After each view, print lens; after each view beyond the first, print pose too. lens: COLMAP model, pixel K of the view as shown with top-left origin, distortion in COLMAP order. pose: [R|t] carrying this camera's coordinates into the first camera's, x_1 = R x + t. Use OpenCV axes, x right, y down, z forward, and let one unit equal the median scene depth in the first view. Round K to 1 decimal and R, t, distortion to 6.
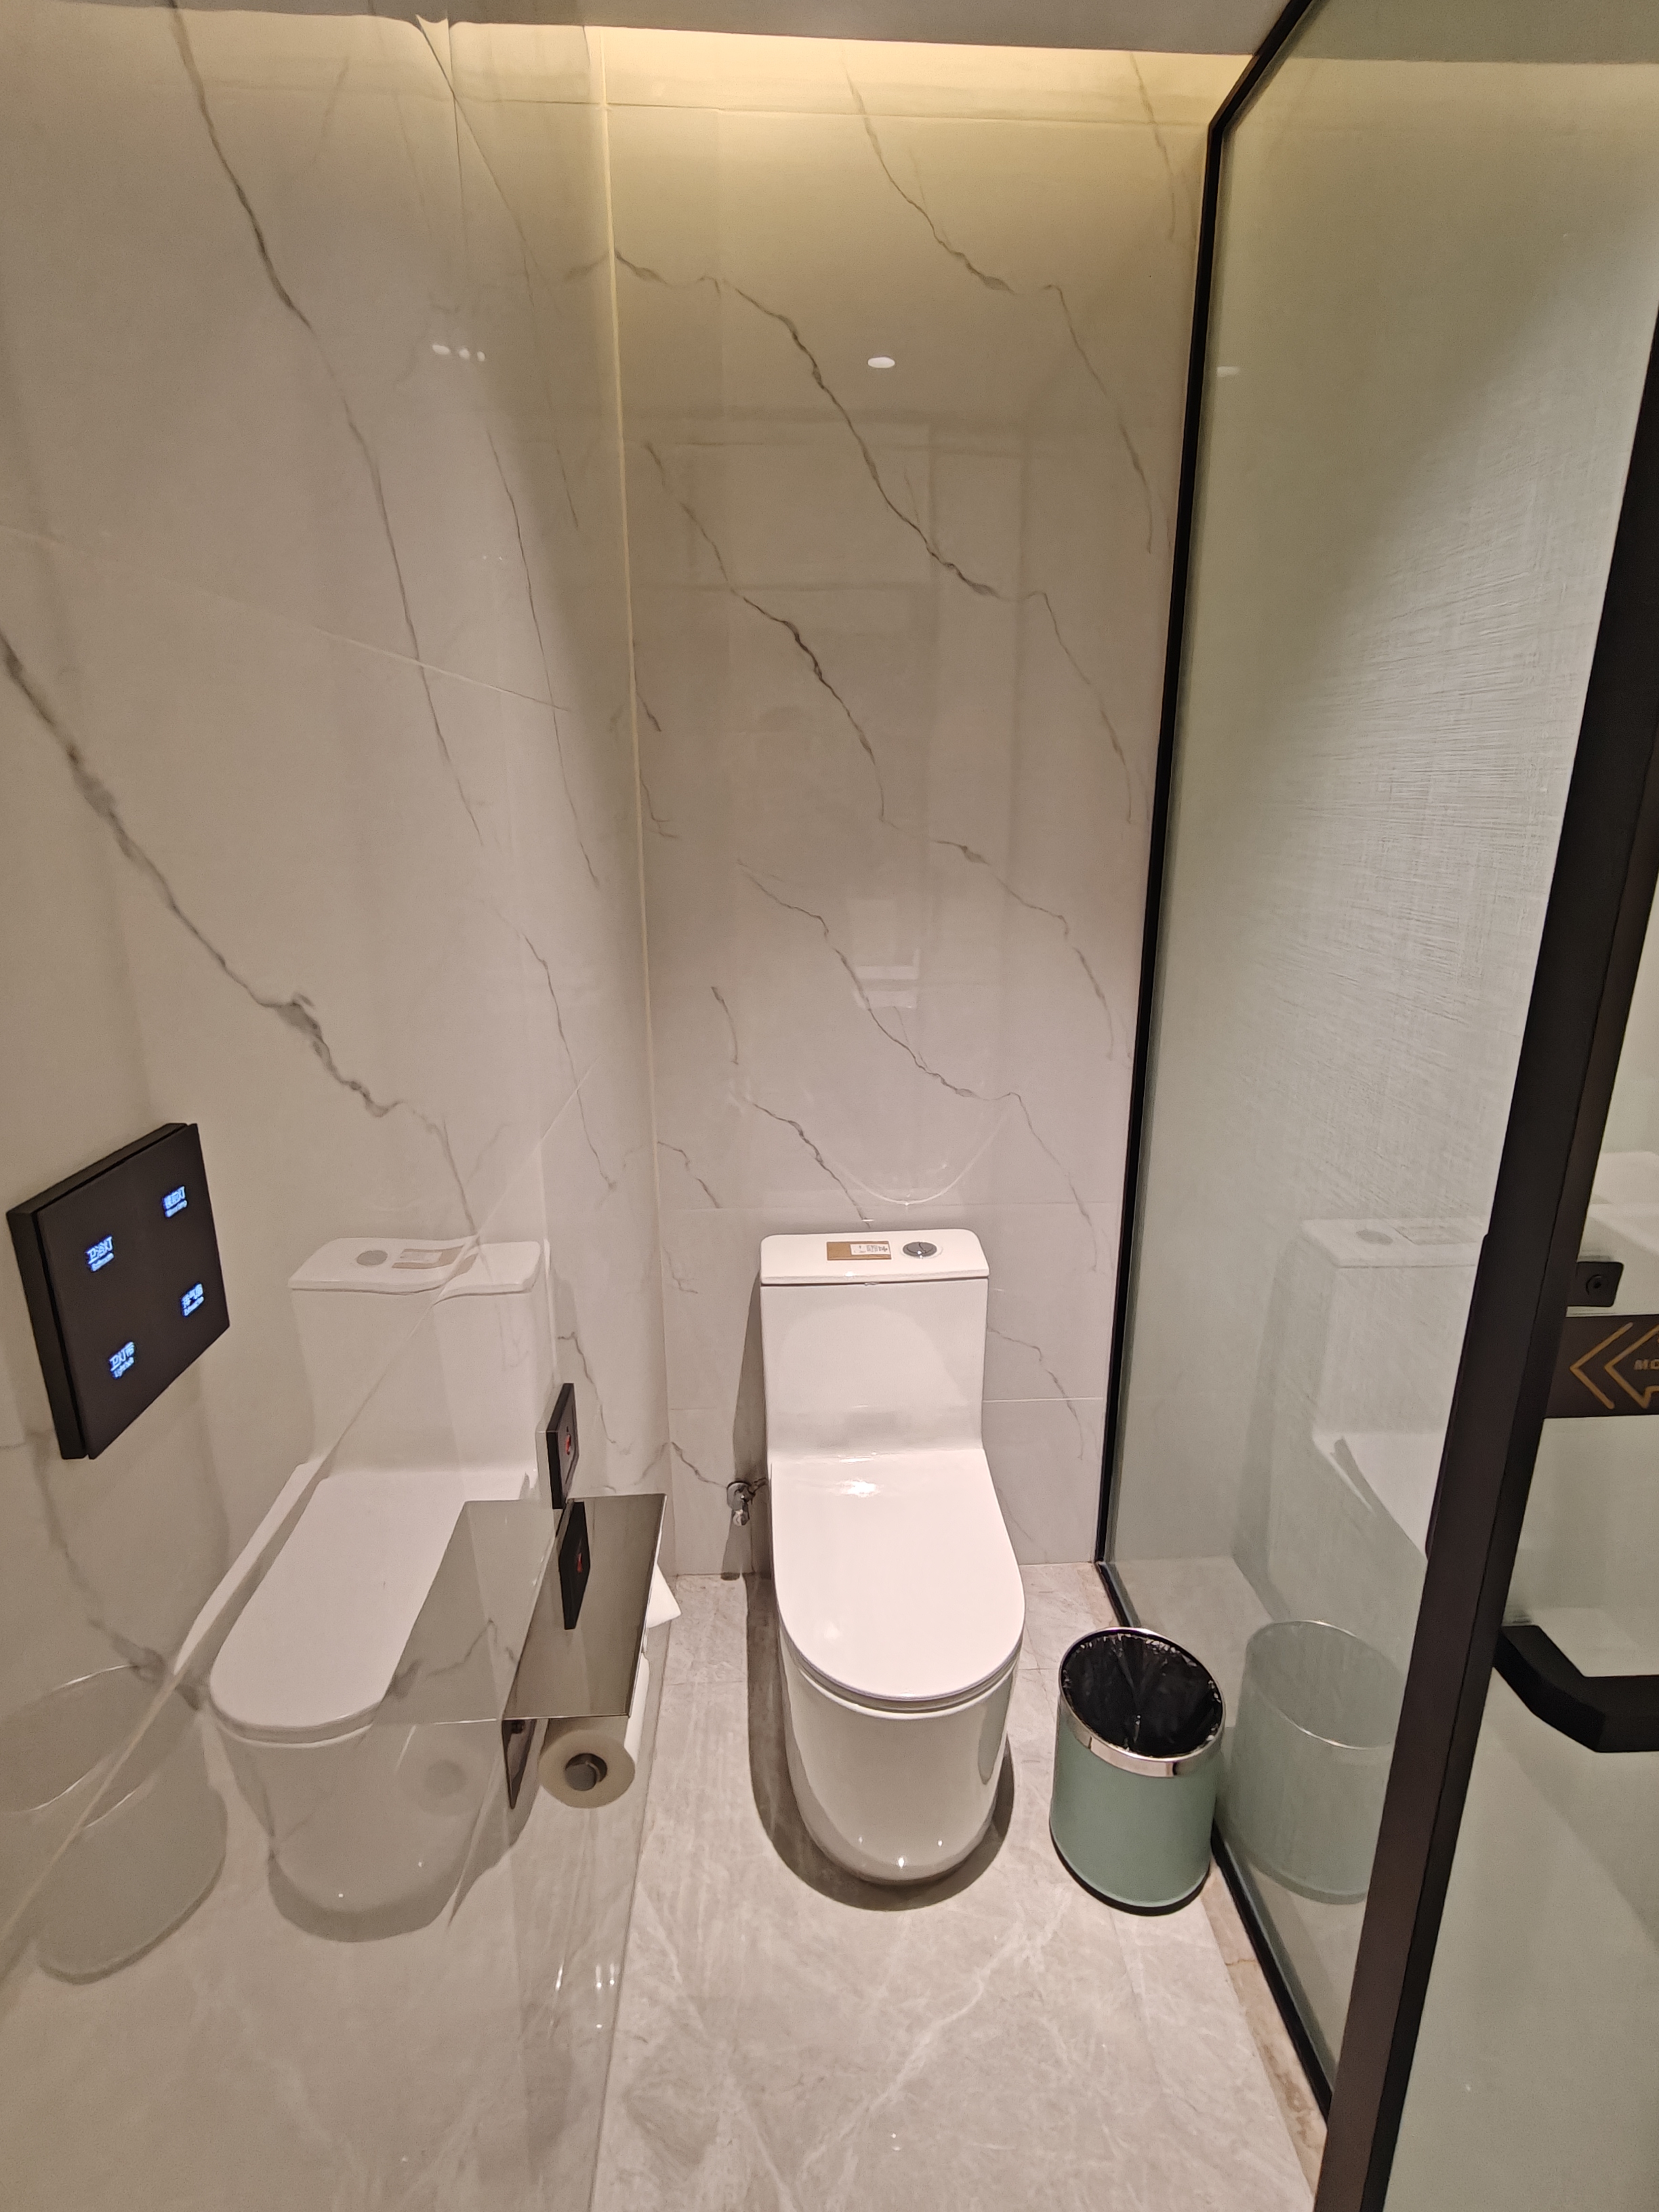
lens RADIAL K [[1027.2, 0, 823.5], [0, 1027.2, 1066.3], [0, 0, 1]] dist [0.001121, 0.001642]
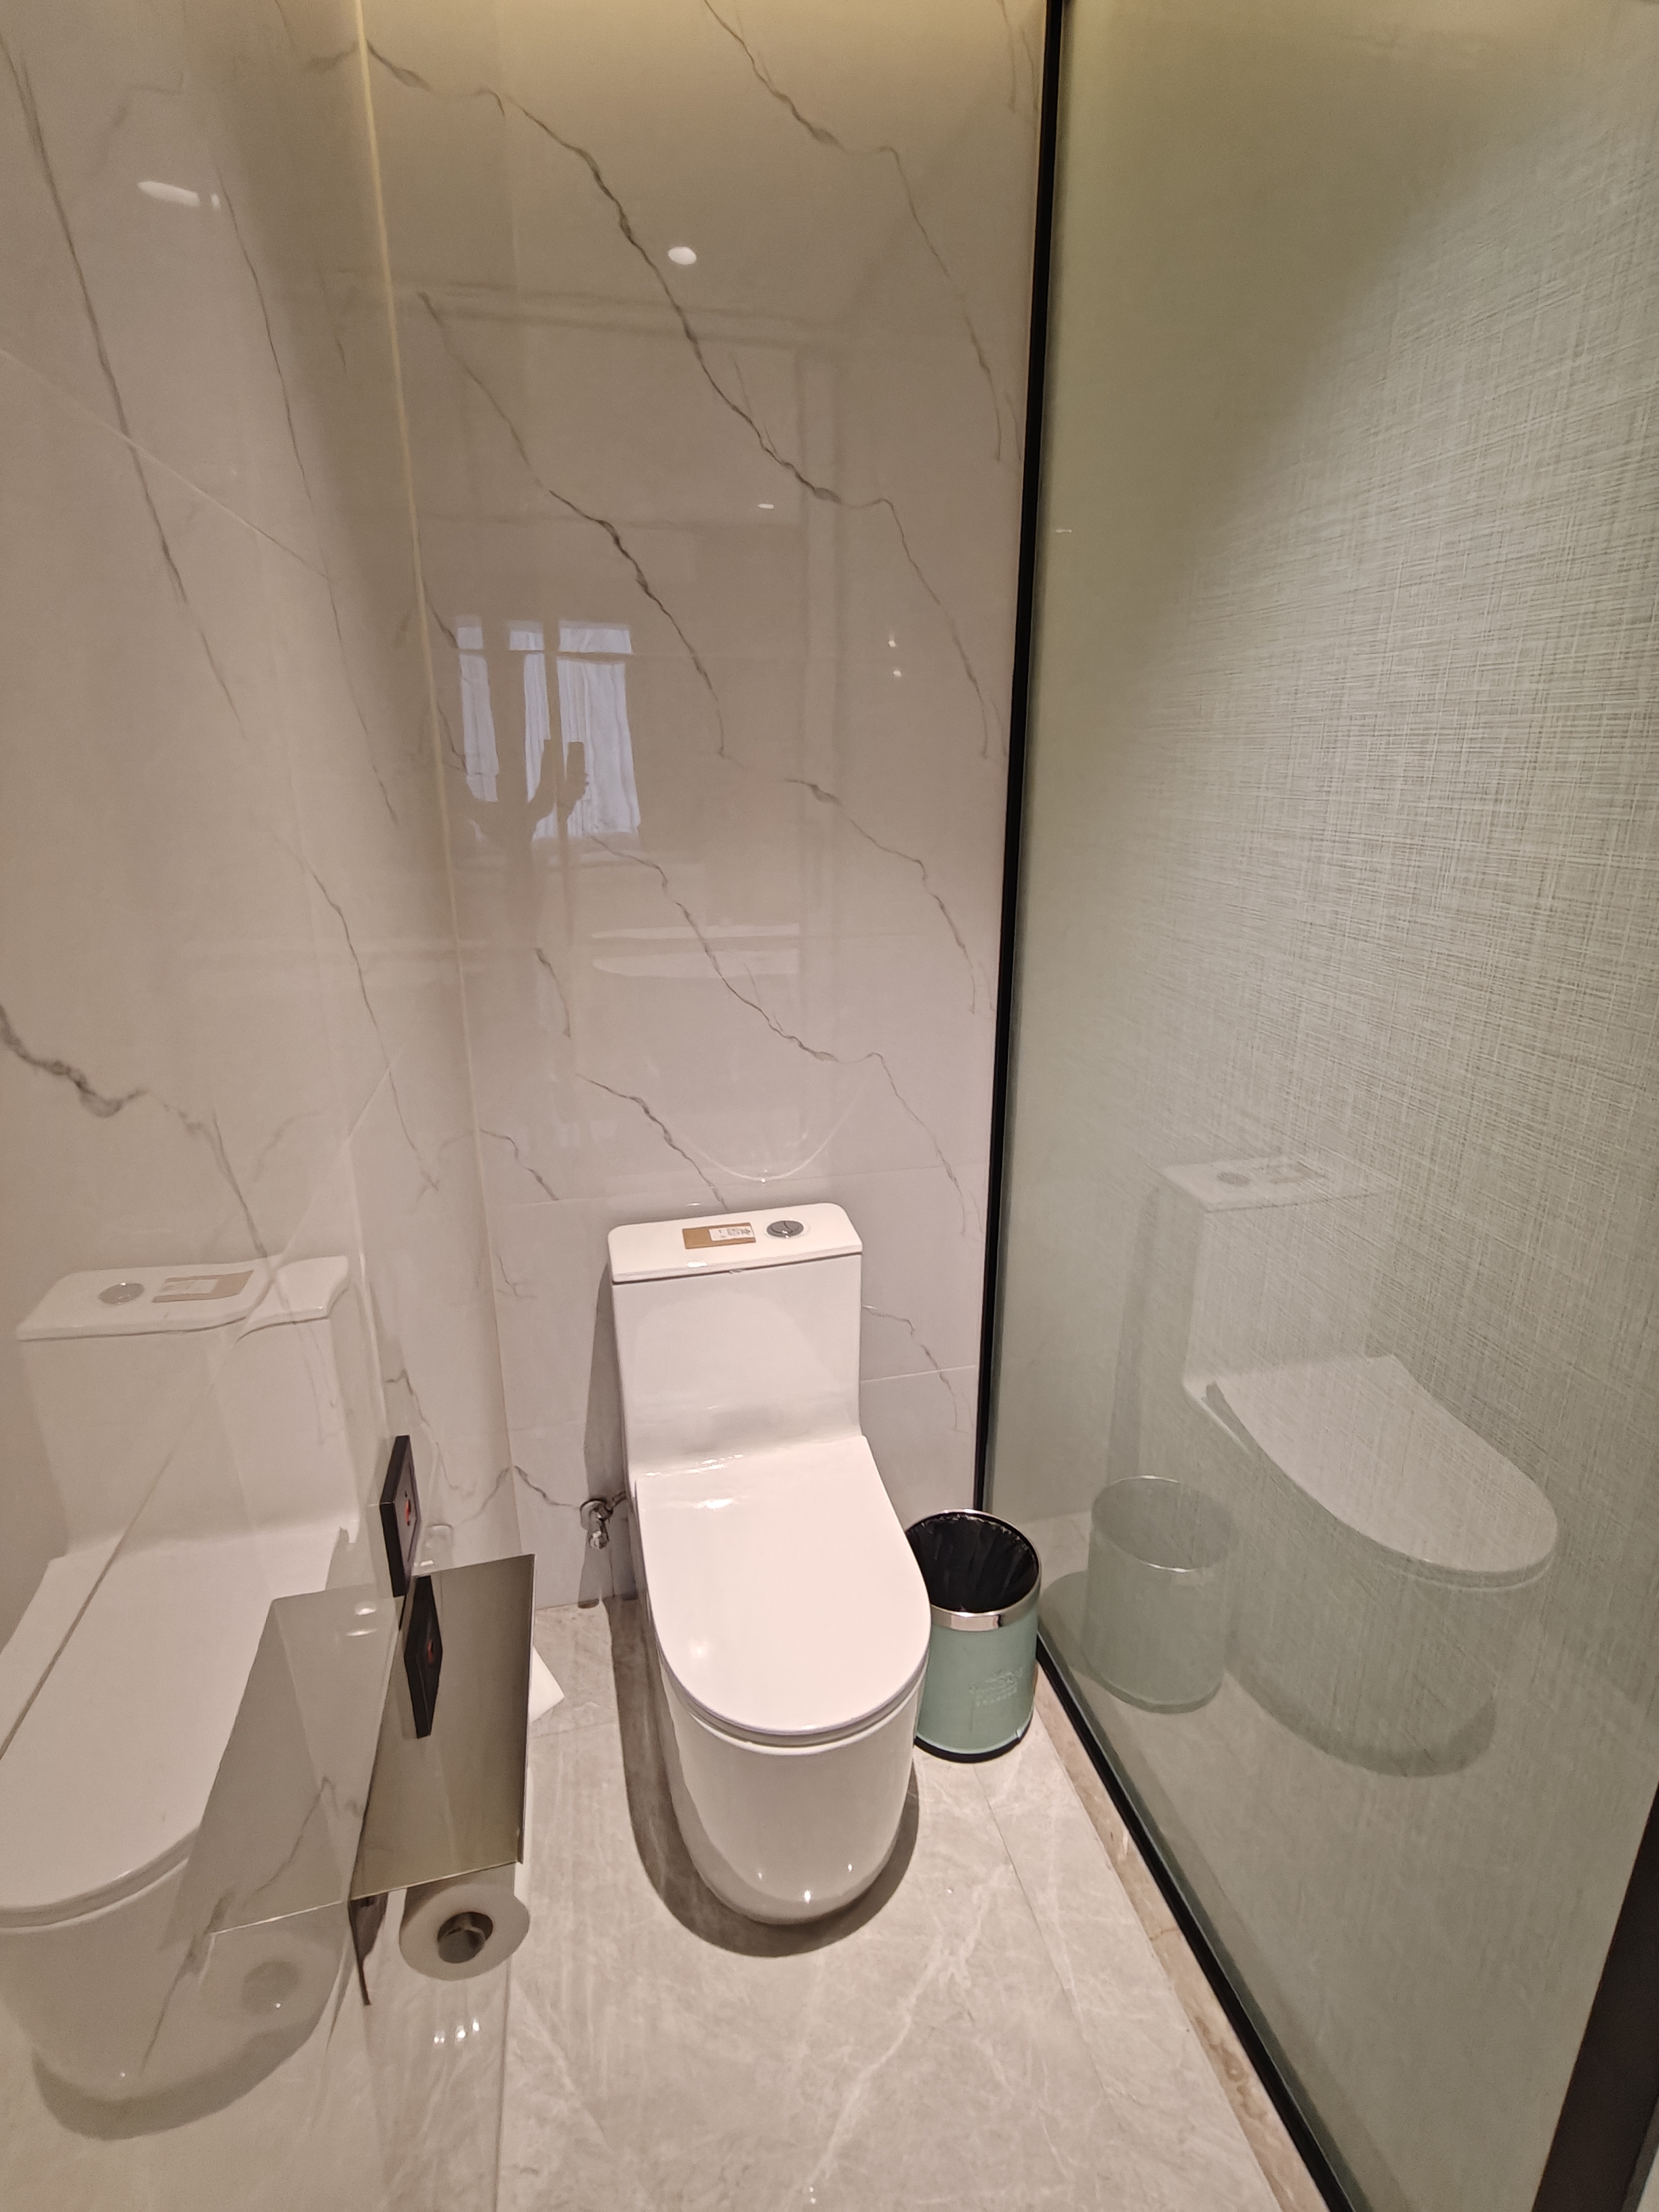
lens RADIAL K [[1041.7, 0, 828.7], [0, 1041.7, 1067.2], [0, 0, 1]] dist [0.004215, 0.000496]
pose [[0.981393, -0.053469, 0.184412, -0.041182], [0.048256, 0.998301, 0.032647, 0.007294], [-0.185845, -0.023140, 0.982307, 0.105063]]
